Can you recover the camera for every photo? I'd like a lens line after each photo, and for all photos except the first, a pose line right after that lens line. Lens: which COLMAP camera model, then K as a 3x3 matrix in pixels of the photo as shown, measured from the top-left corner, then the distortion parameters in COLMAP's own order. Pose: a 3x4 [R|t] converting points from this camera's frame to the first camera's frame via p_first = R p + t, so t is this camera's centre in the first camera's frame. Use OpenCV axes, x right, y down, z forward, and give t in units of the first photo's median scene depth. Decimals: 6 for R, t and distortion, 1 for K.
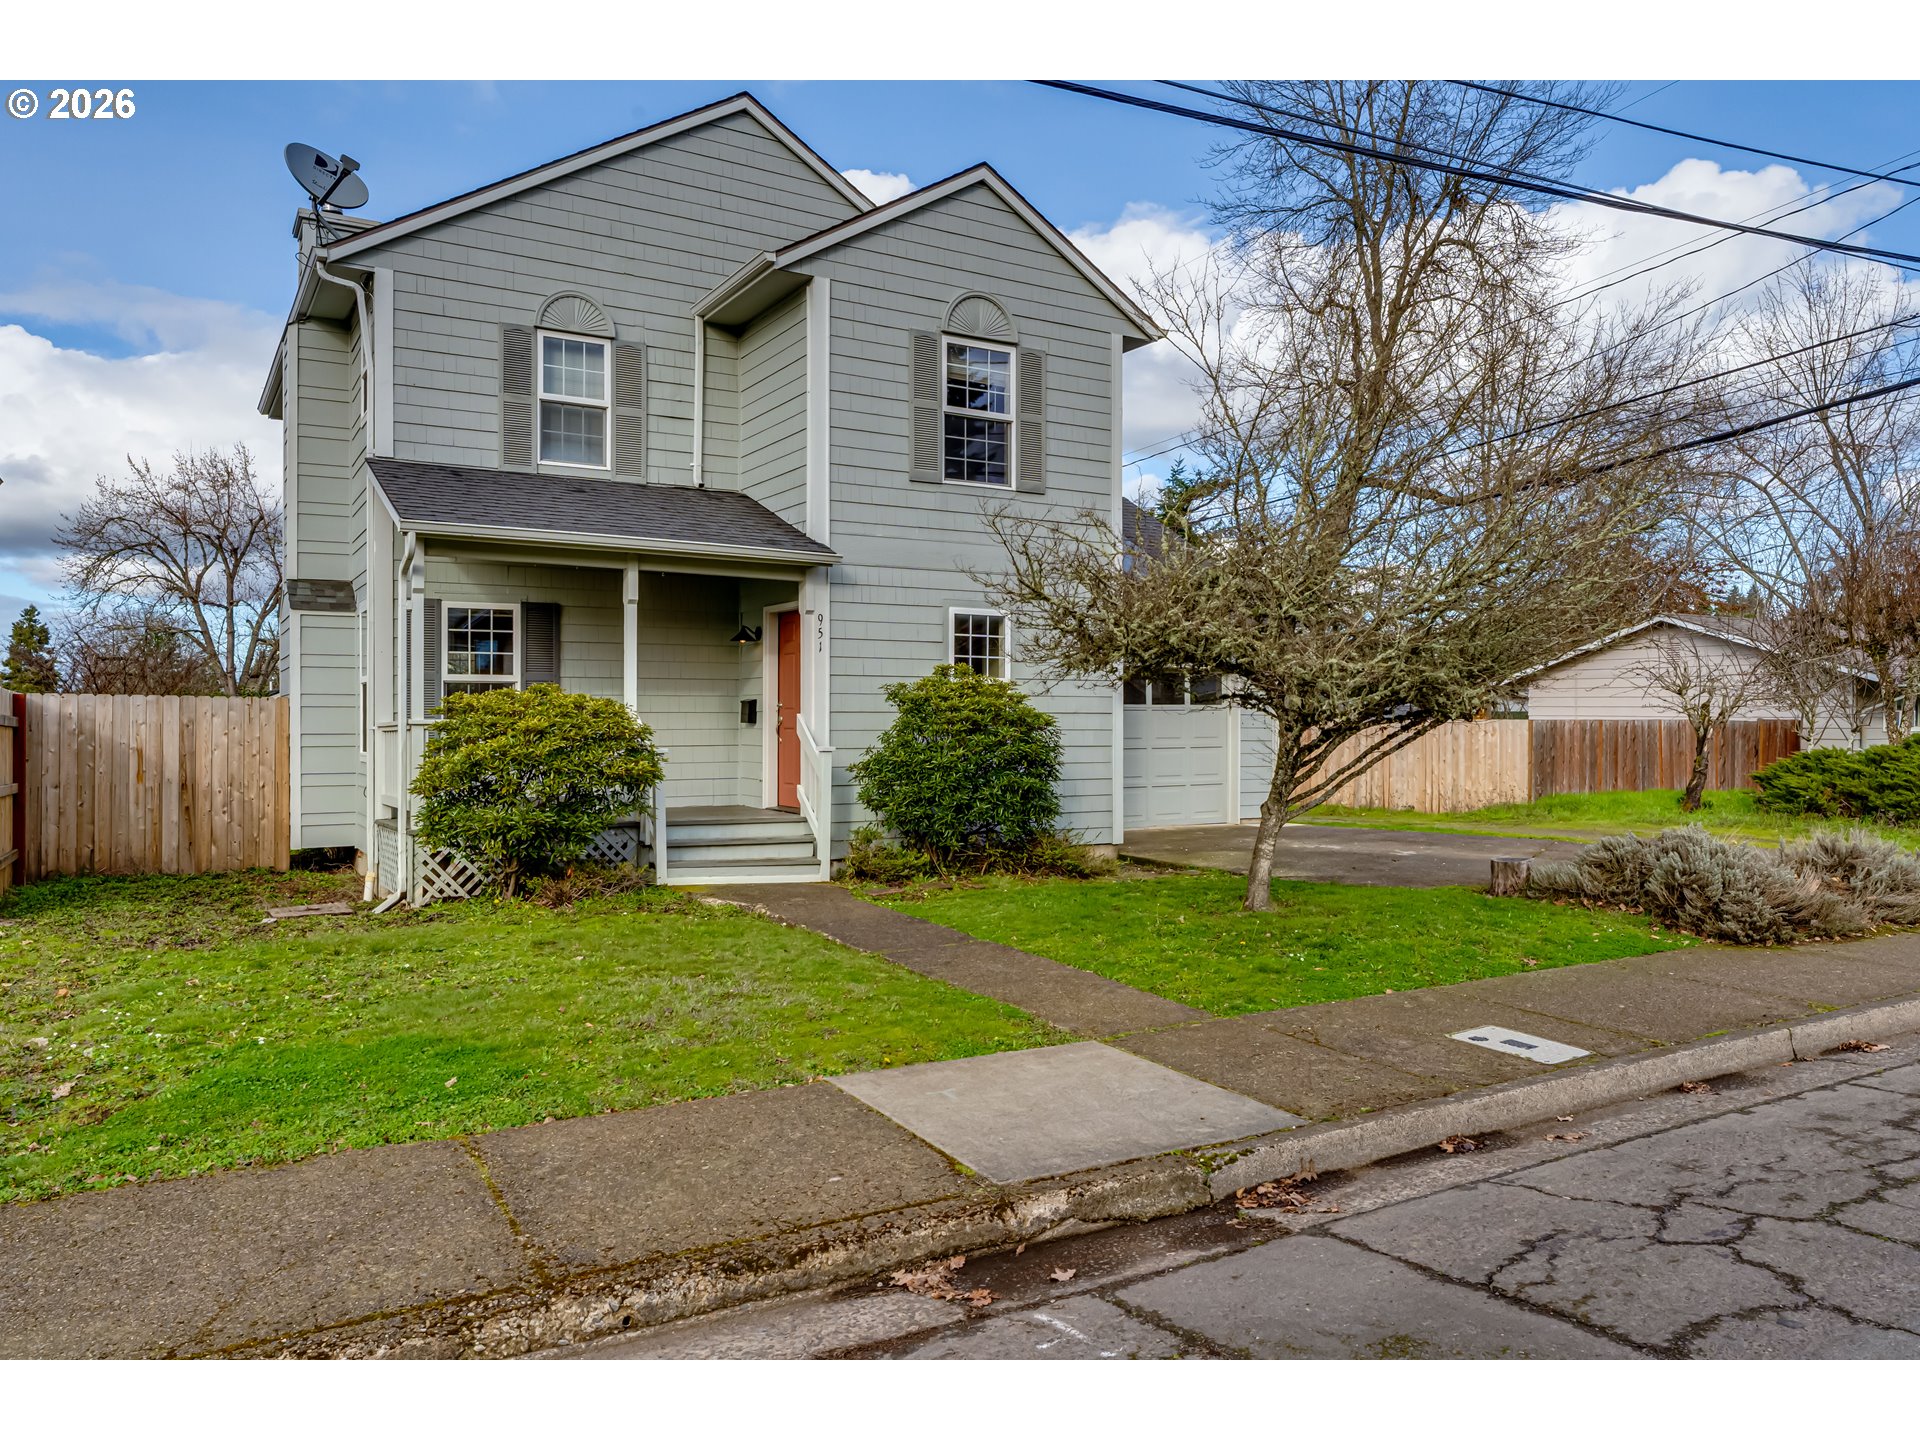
lens RADIAL K [[1330.1, 0, 960.0], [0, 1330.1, 720.0], [0, 0, 1]] dist [0.000159, 0.004340]
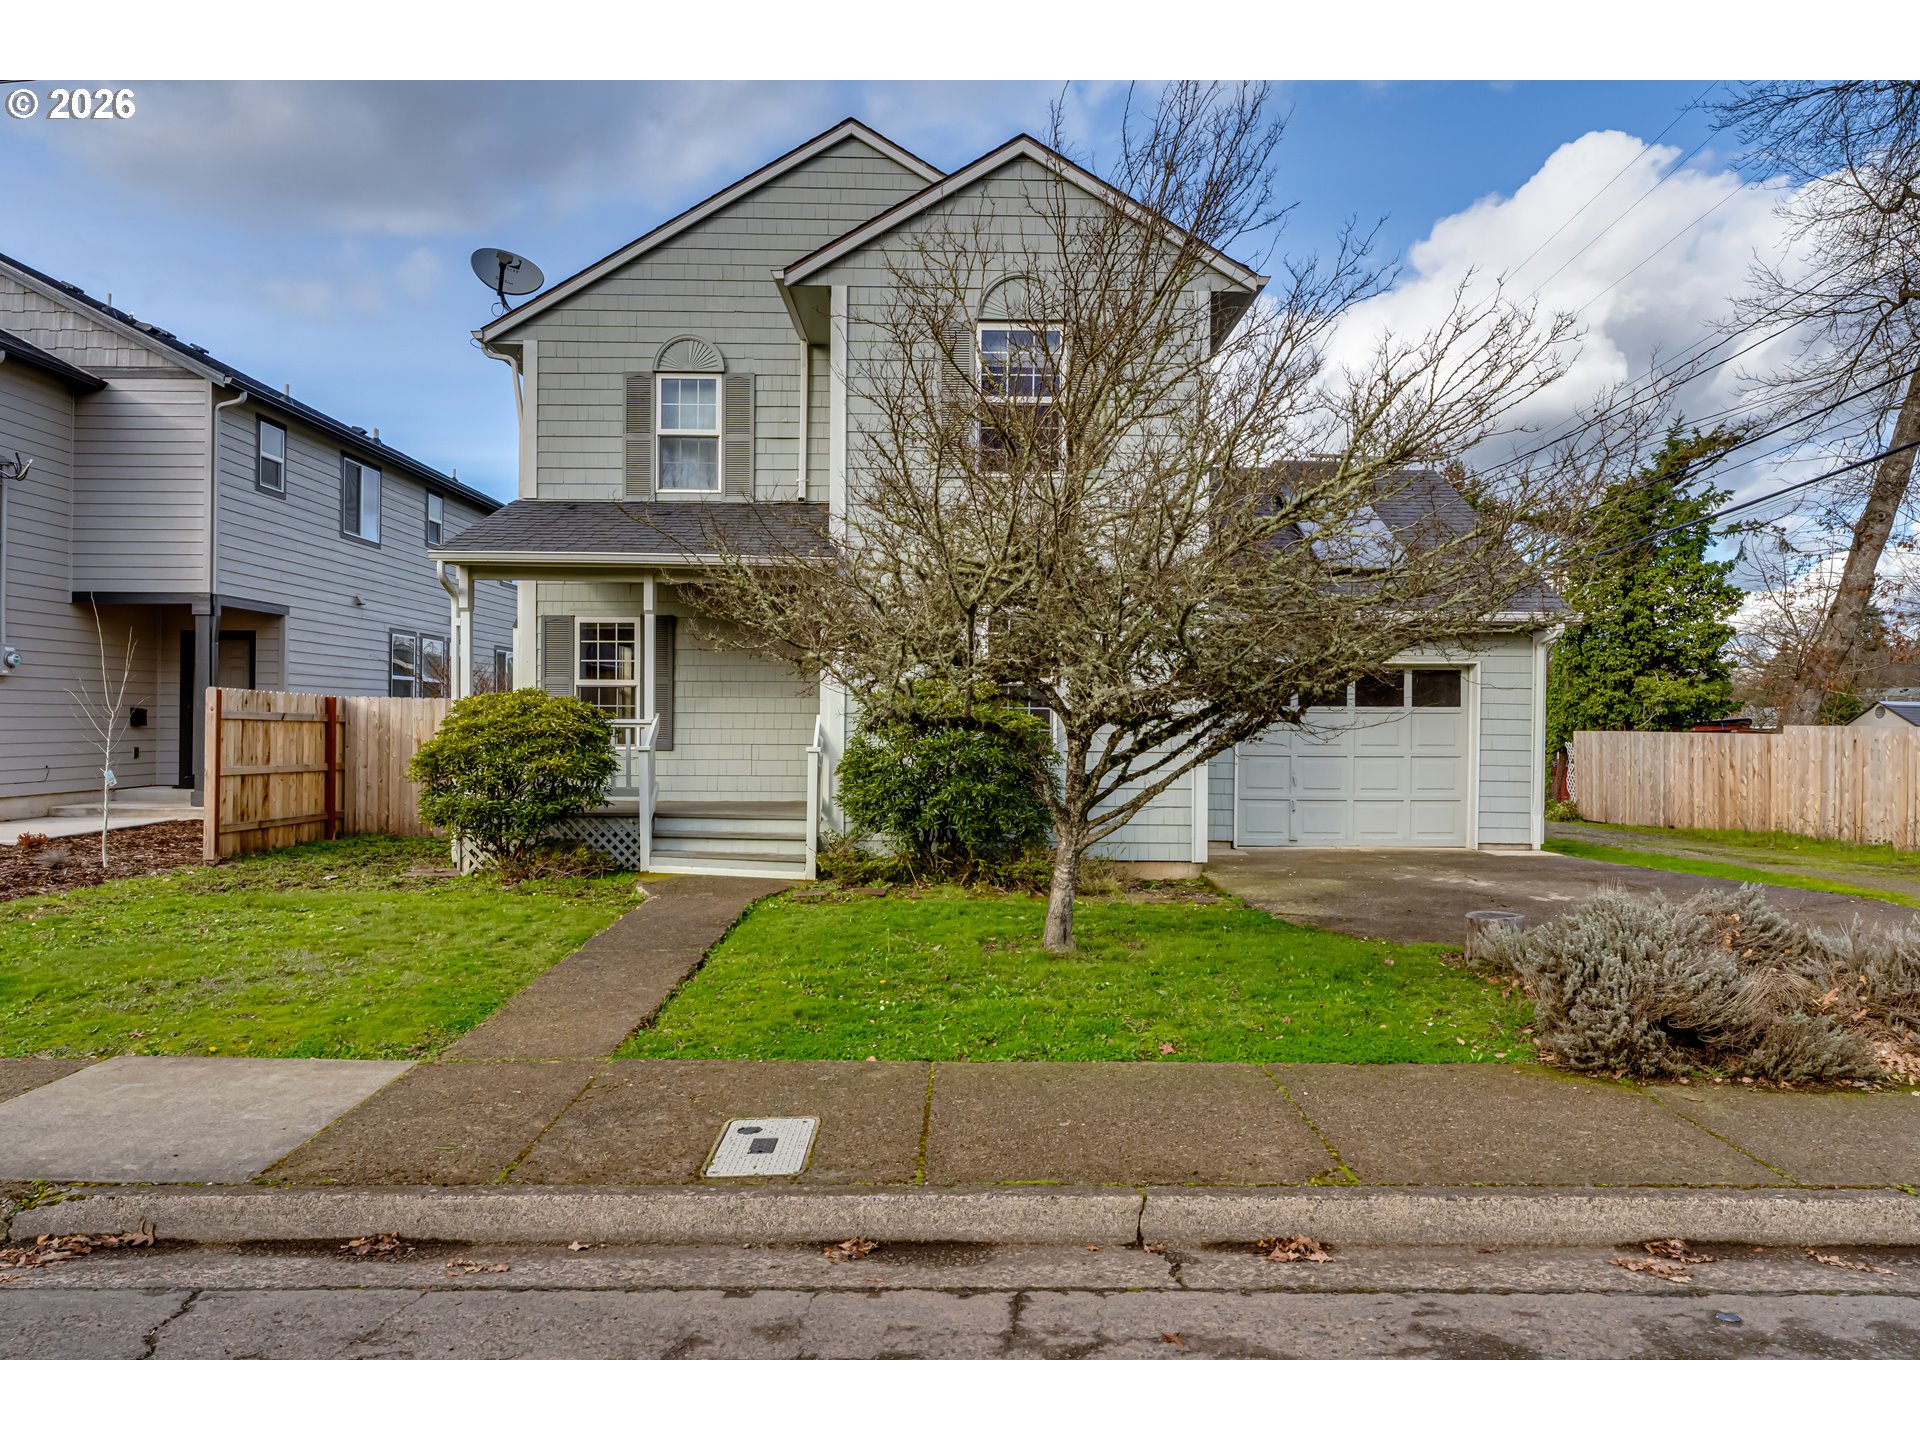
lens RADIAL K [[1251.3, 0, 960.0], [0, 1251.3, 720.0], [0, 0, 1]] dist [0.001820, 0.002276]
pose [[0.861745, 0.007968, -0.507279, 0.452753], [-0.008215, 0.999965, 0.001752, -0.003463], [0.507275, 0.002657, 0.861780, 0.218709]]
